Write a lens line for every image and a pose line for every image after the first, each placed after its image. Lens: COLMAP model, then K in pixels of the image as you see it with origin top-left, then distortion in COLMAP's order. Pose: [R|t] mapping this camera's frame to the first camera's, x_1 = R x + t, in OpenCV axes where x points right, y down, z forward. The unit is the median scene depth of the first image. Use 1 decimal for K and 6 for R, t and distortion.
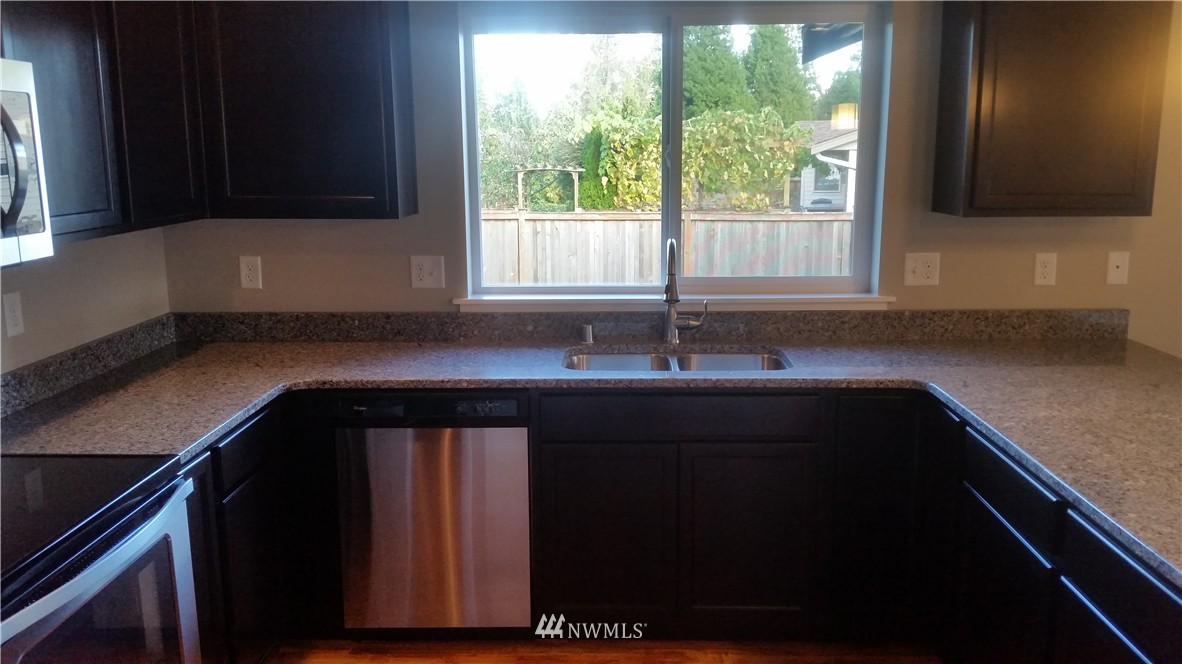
lens RADIAL K [[963.5, 0, 591.0], [0, 963.5, 332.0], [0, 0, 1]] dist [0.121598, -0.245996]
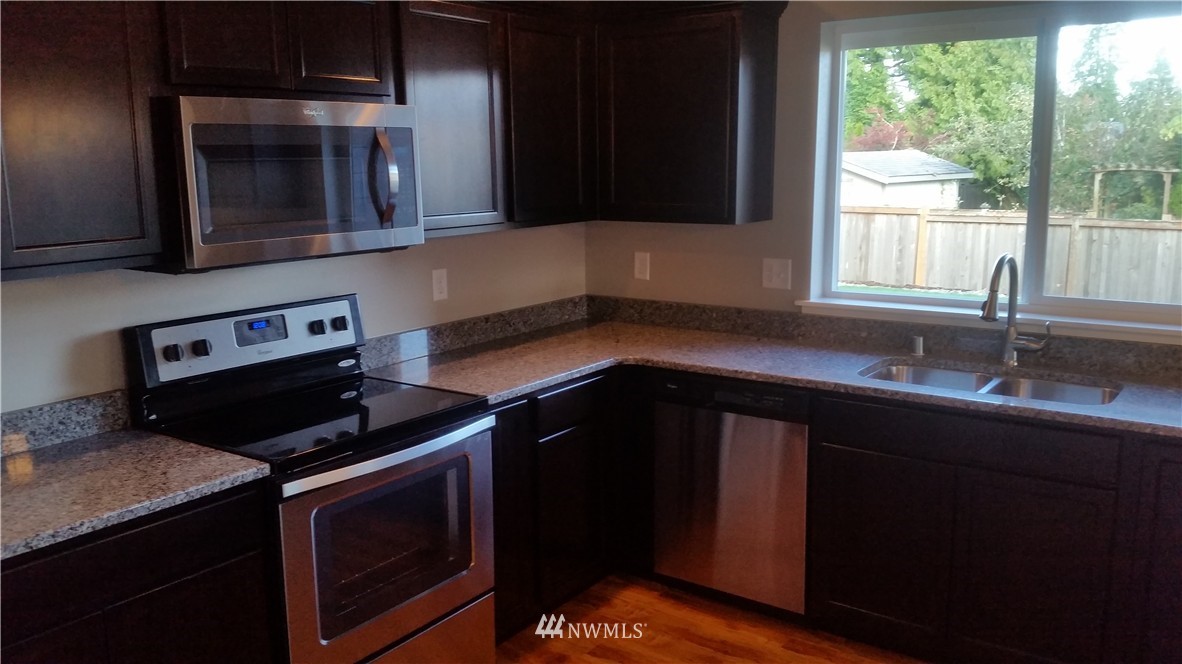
lens RADIAL K [[963.5, 0, 591.0], [0, 963.5, 332.0], [0, 0, 1]] dist [0.121598, -0.245996]
pose [[0.816825, 0.095117, -0.568990, 0.284950], [-0.094512, 0.995051, 0.030662, -0.010768], [0.569091, 0.028731, 0.821772, -0.008068]]
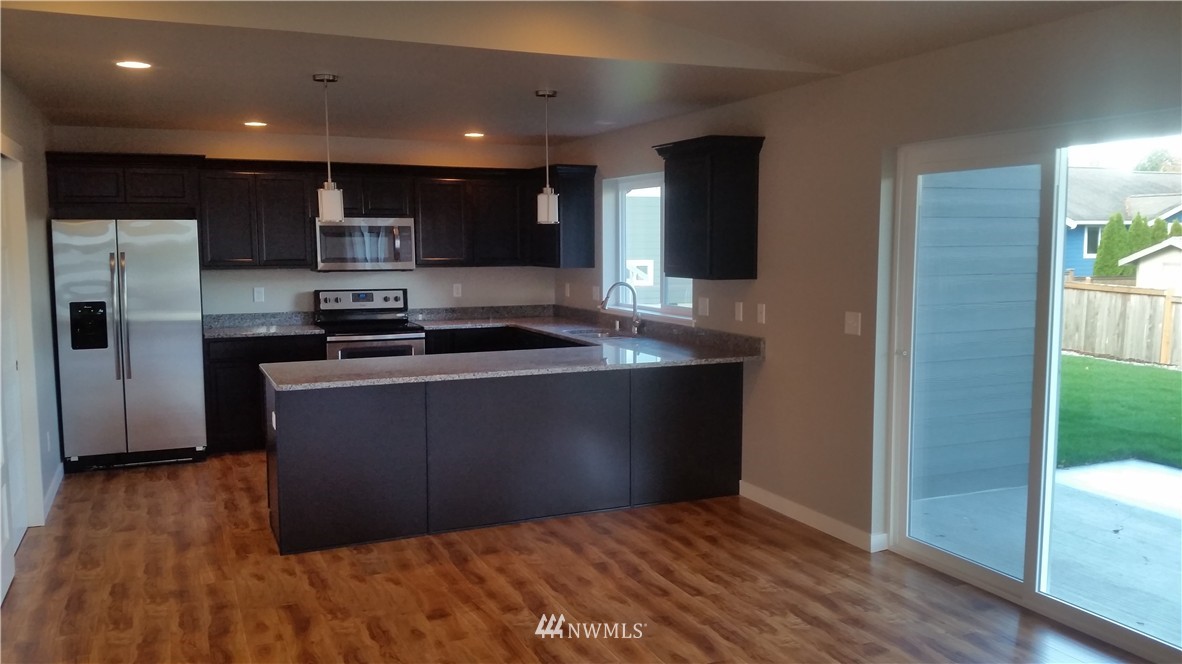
lens RADIAL K [[963.5, 0, 591.0], [0, 963.5, 332.0], [0, 0, 1]] dist [0.121598, -0.245996]
pose [[0.390691, 0.088556, -0.916252, 1.937594], [-0.166687, 0.985713, 0.024193, -0.025675], [0.905304, 0.143275, 0.399870, 0.096355]]
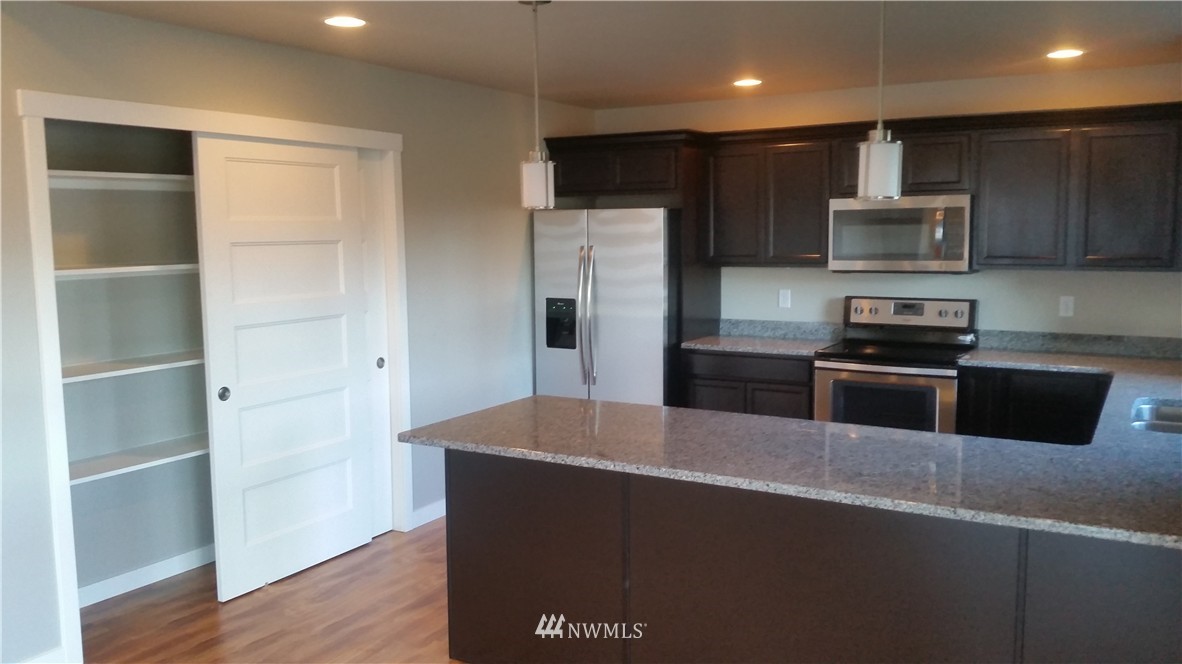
lens RADIAL K [[963.5, 0, 591.0], [0, 963.5, 332.0], [0, 0, 1]] dist [0.121598, -0.245996]
pose [[-0.494704, 0.096182, -0.863723, 1.290439], [-0.152412, 0.968852, 0.195184, -0.164551], [0.855593, 0.228200, -0.464636, 0.838675]]
